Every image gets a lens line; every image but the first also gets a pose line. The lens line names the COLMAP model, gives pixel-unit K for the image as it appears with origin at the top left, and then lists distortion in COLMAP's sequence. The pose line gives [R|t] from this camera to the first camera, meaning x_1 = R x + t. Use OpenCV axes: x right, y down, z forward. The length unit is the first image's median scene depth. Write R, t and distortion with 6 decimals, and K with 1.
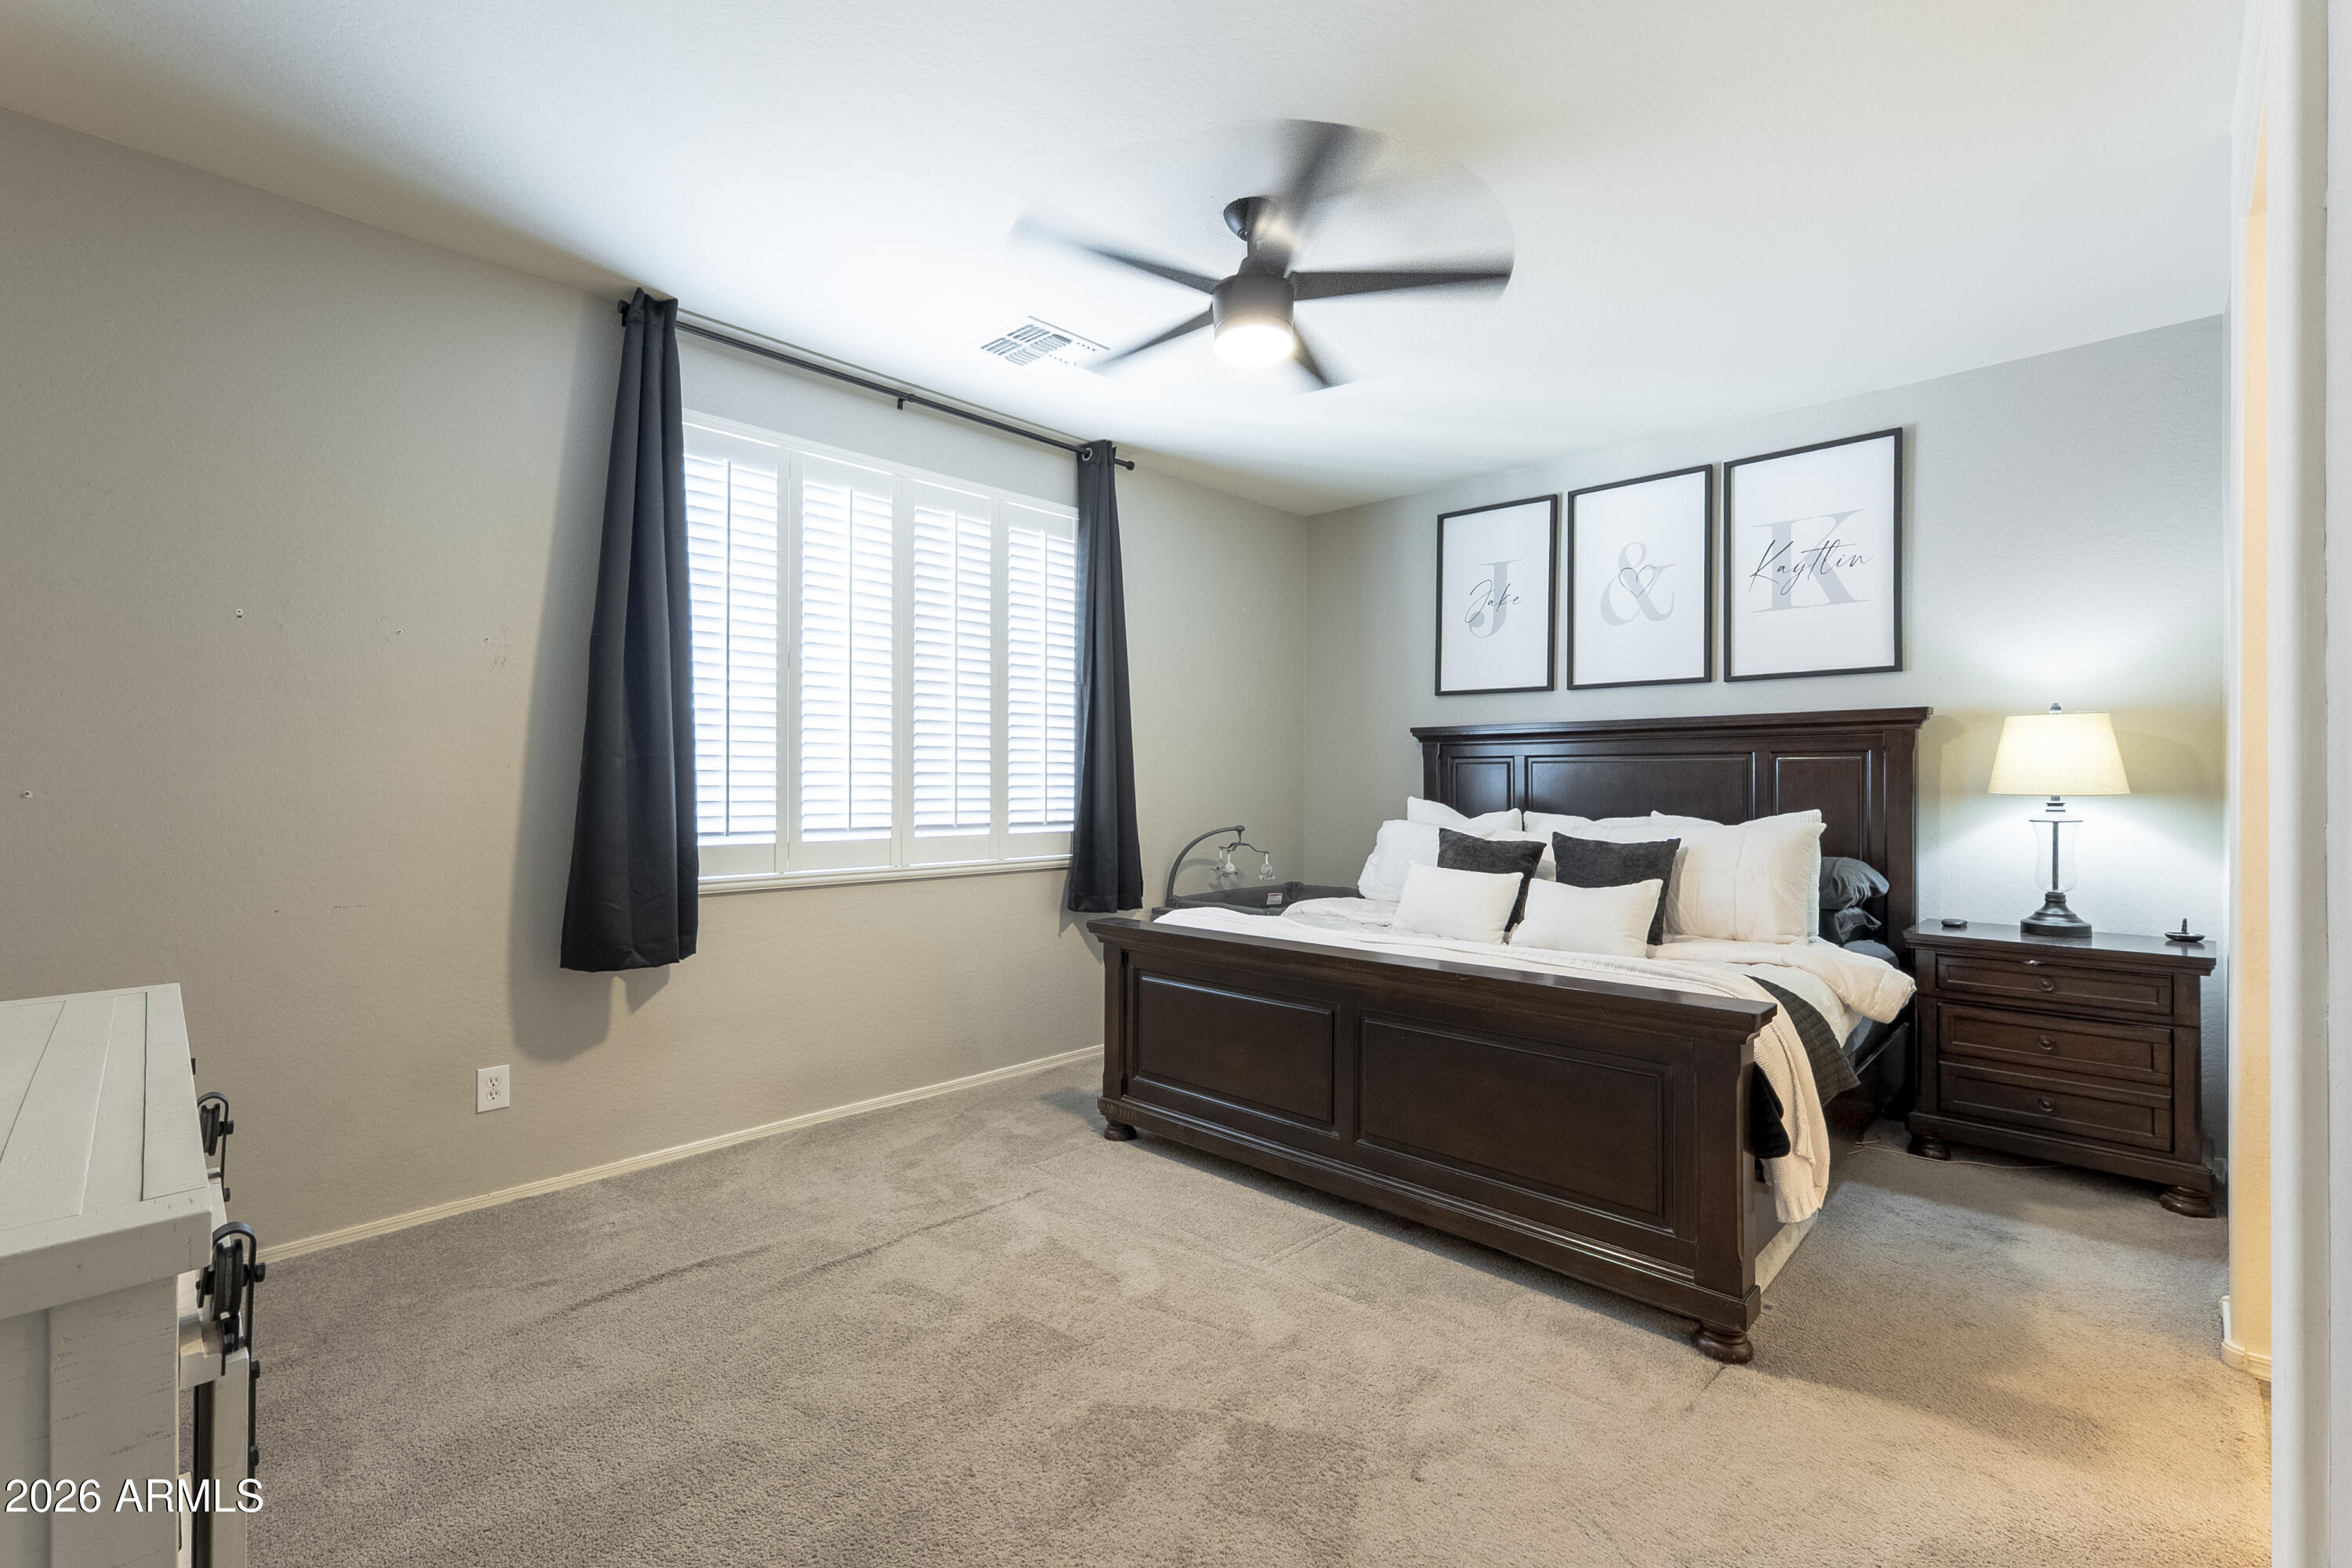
lens RADIAL K [[1025.3, 0, 1180.7], [0, 1025.3, 776.9], [0, 0, 1]] dist [-0.000075, 0.003529]
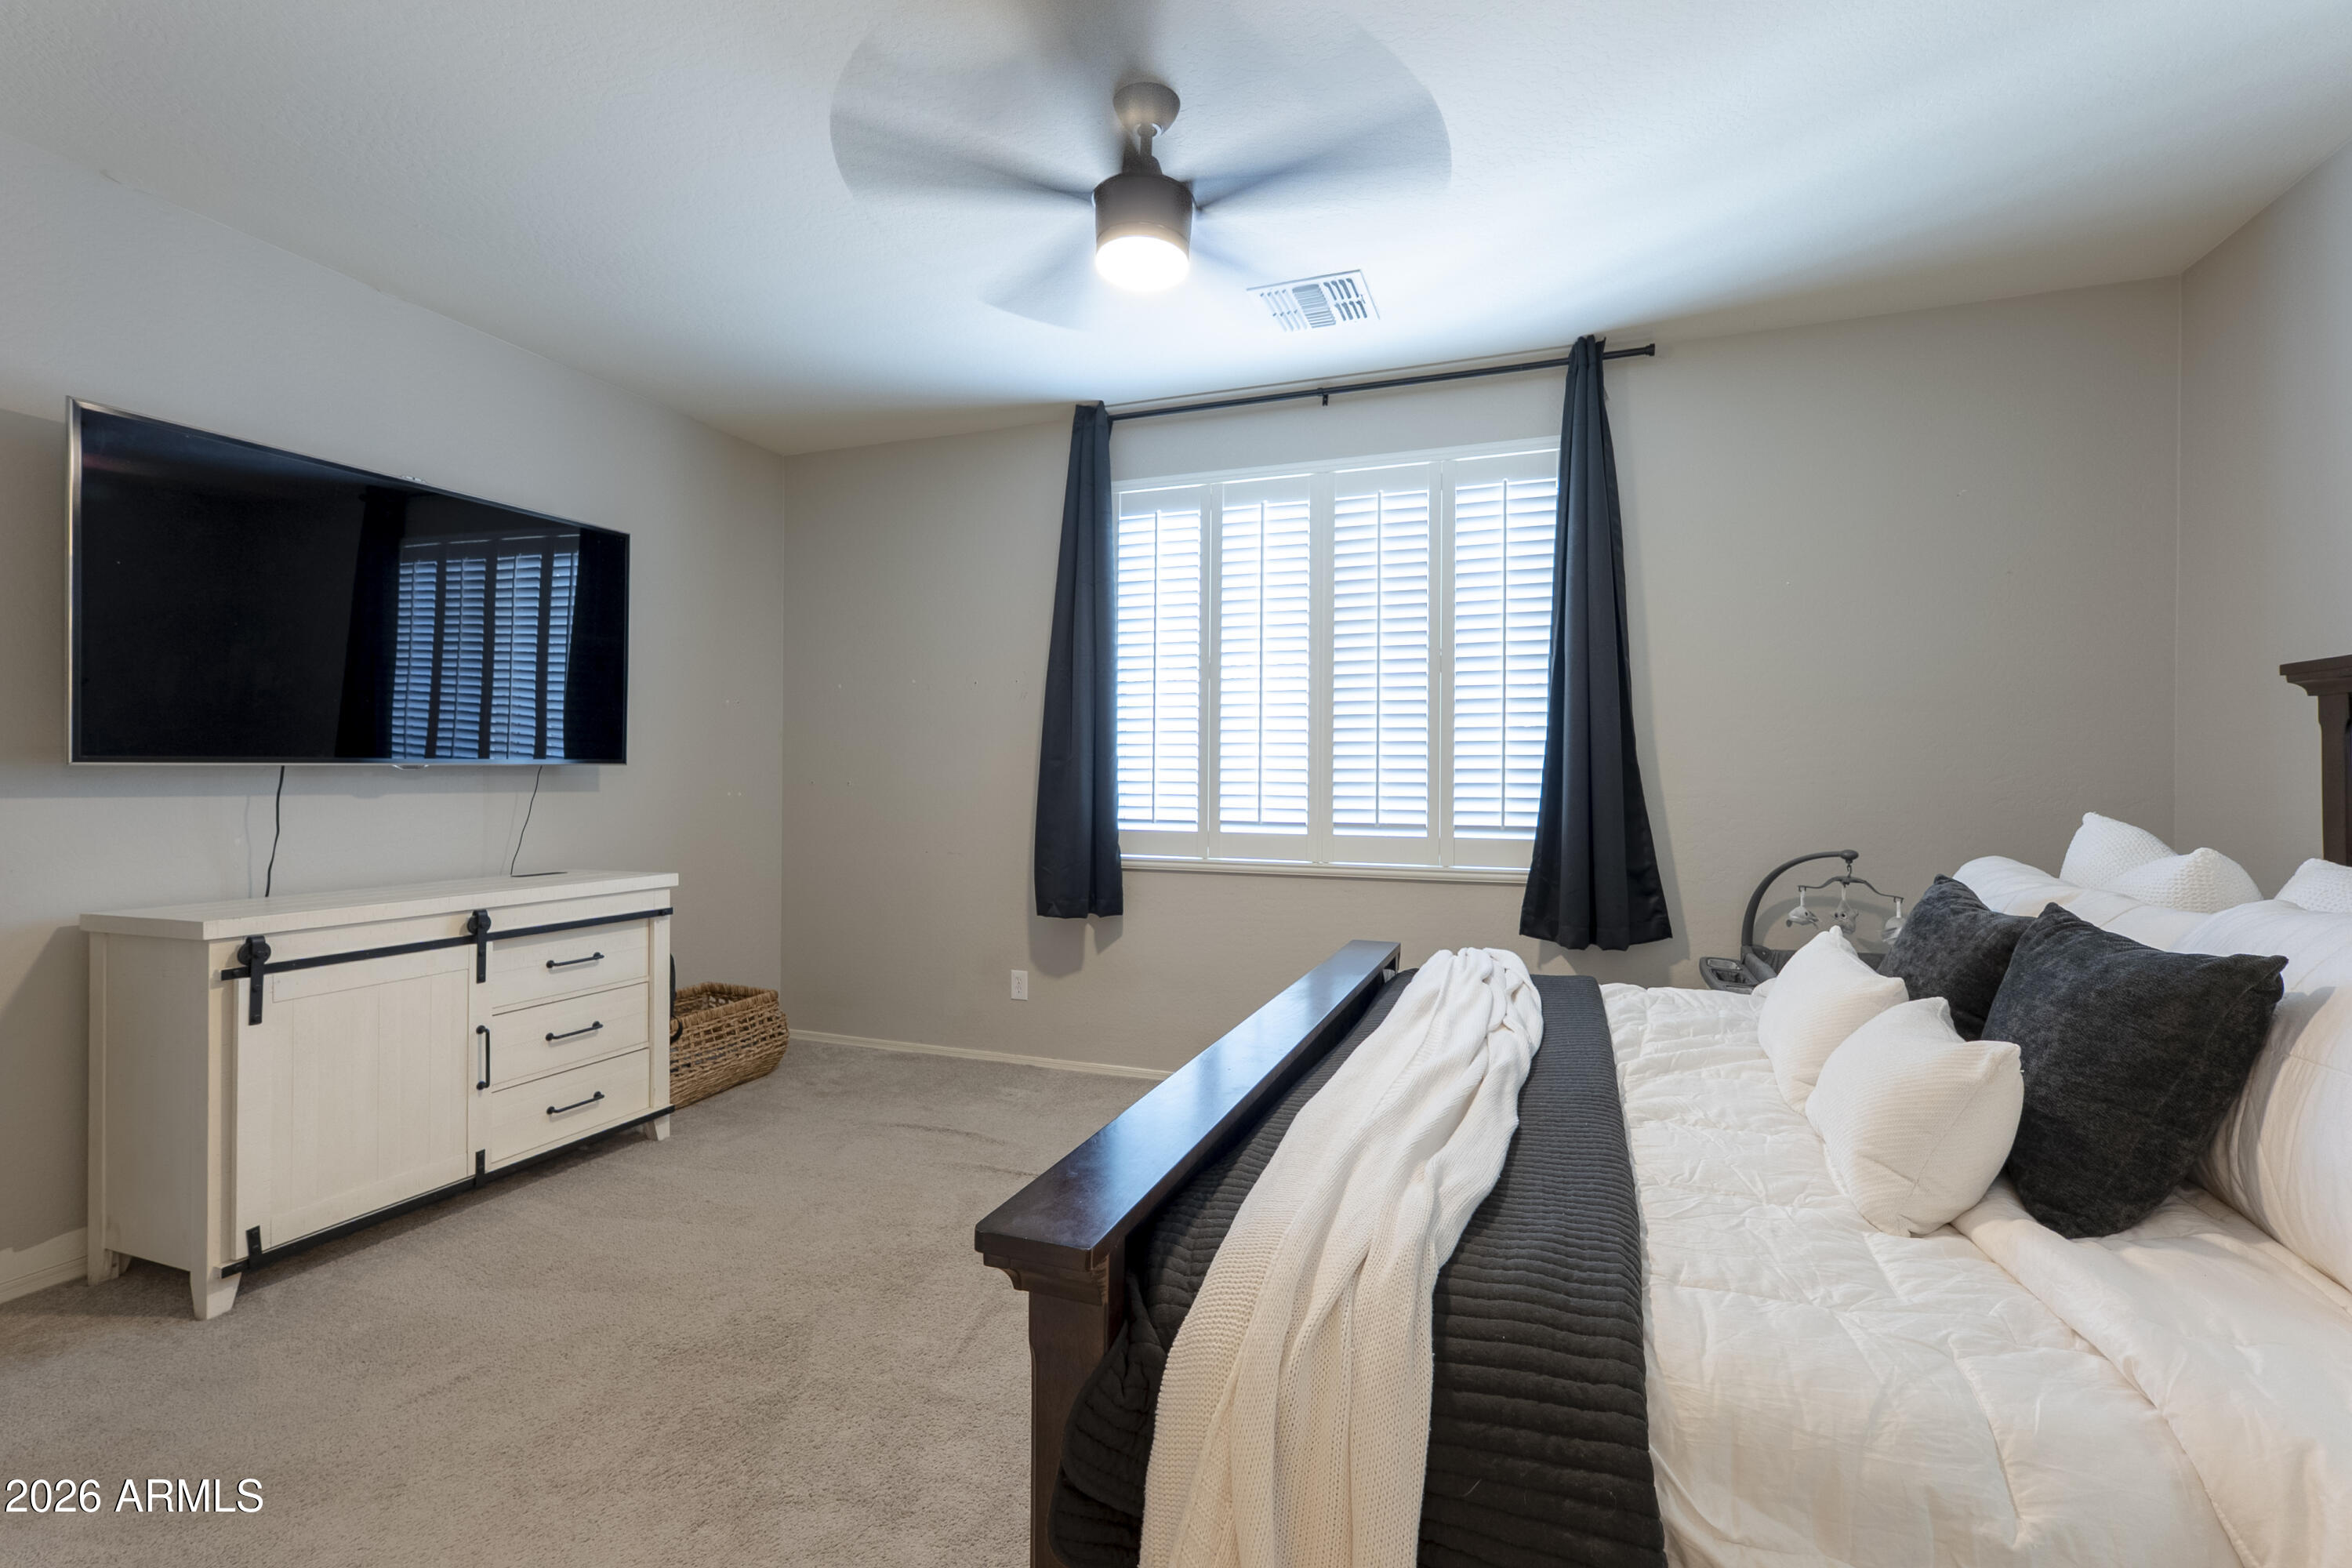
lens RADIAL K [[1025.3, 0, 1180.7], [0, 1025.3, 776.9], [0, 0, 1]] dist [-0.000075, 0.003529]
pose [[0.401868, 0.002427, -0.915694, 0.613537], [0.003315, 0.999986, 0.004105, -0.001552], [0.915691, -0.004685, 0.401855, 0.491576]]
